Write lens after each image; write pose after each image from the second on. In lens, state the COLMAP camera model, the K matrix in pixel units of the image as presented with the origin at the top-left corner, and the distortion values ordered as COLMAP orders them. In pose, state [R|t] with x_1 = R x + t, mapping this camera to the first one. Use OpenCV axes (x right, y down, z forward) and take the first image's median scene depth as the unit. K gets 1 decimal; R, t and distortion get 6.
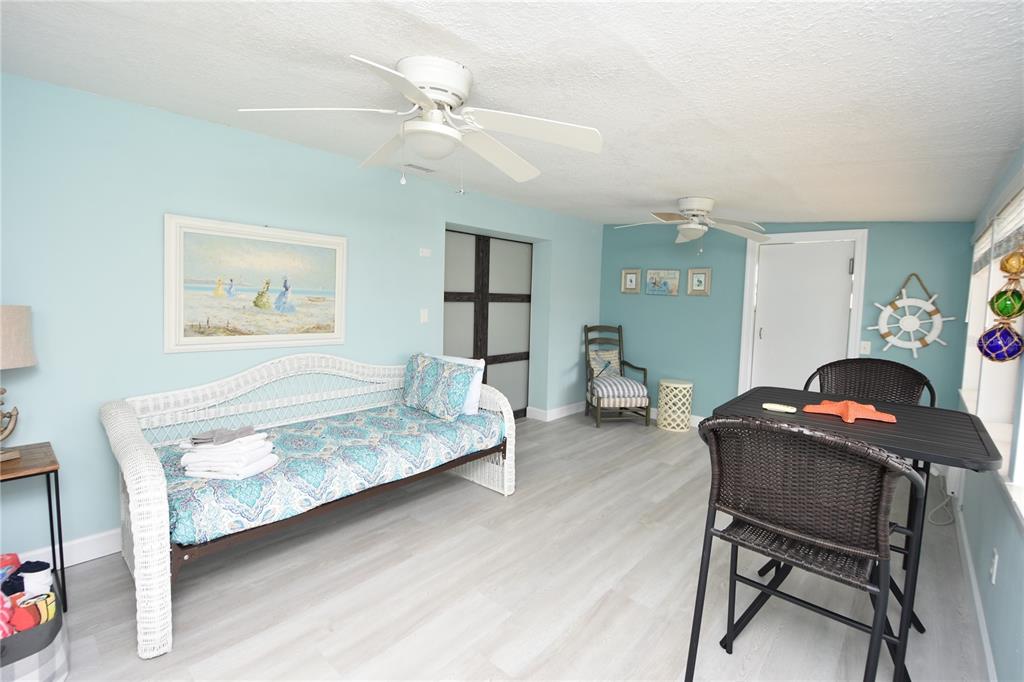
lens RADIAL K [[454.5, 0, 507.4], [0, 454.5, 326.7], [0, 0, 1]] dist [0.004391, -0.014379]
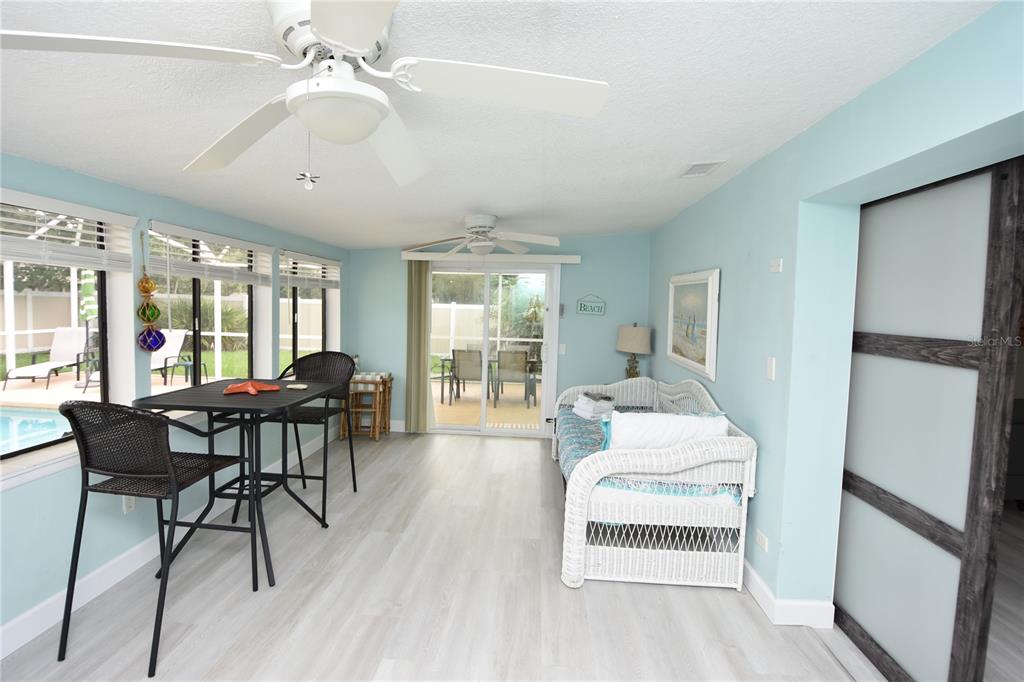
lens RADIAL K [[456.1, 0, 506.9], [0, 456.1, 327.5], [0, 0, 1]] dist [0.001805, -0.016225]
pose [[-0.785136, -0.016117, -0.619114, 0.558891], [-0.087968, 0.992428, 0.085723, -0.121820], [0.613044, 0.121766, -0.780609, 1.520459]]
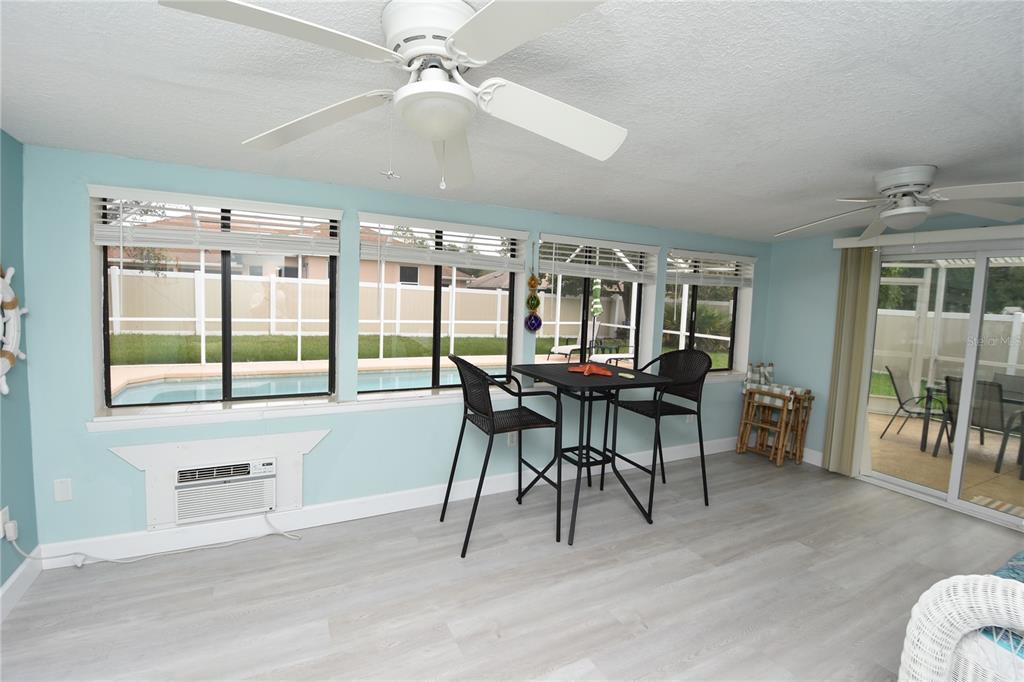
lens RADIAL K [[454.5, 0, 507.4], [0, 454.5, 326.7], [0, 0, 1]] dist [0.004391, -0.014379]
pose [[-0.932114, -0.087731, 0.351378, 0.223418], [-0.040227, 0.989293, 0.140293, -0.115077], [-0.359924, 0.116634, -0.925663, 1.526957]]
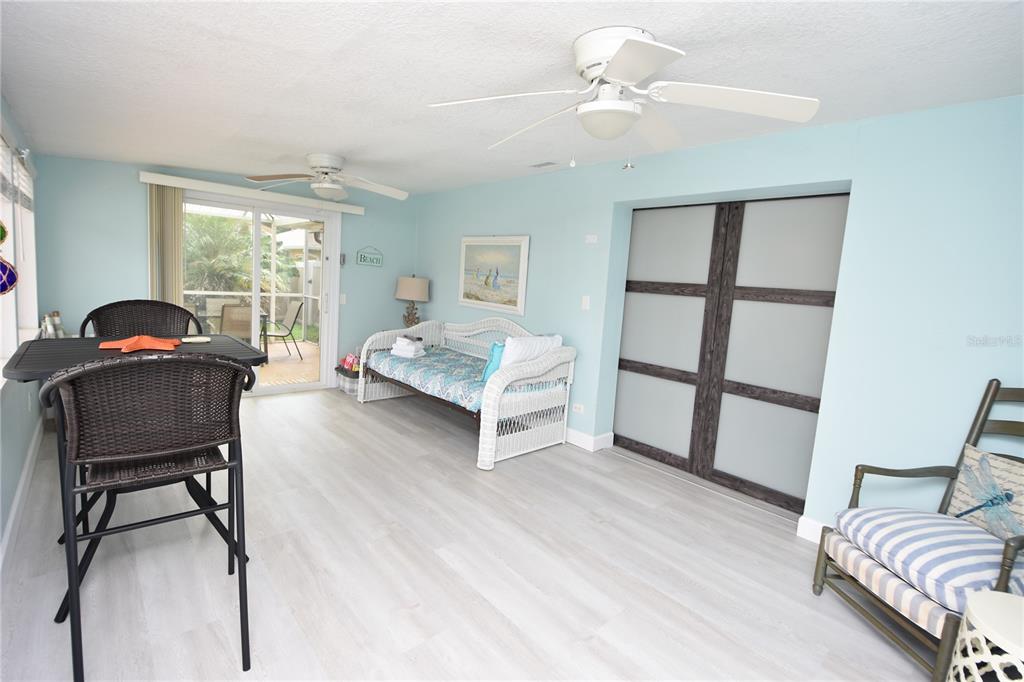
lens RADIAL K [[454.5, 0, 507.4], [0, 454.5, 326.7], [0, 0, 1]] dist [0.004391, -0.014379]
pose [[-0.102053, 0.072468, -0.992136, 0.996077], [-0.134572, 0.987169, 0.085947, -0.041290], [0.985635, 0.142285, -0.090991, 1.115925]]
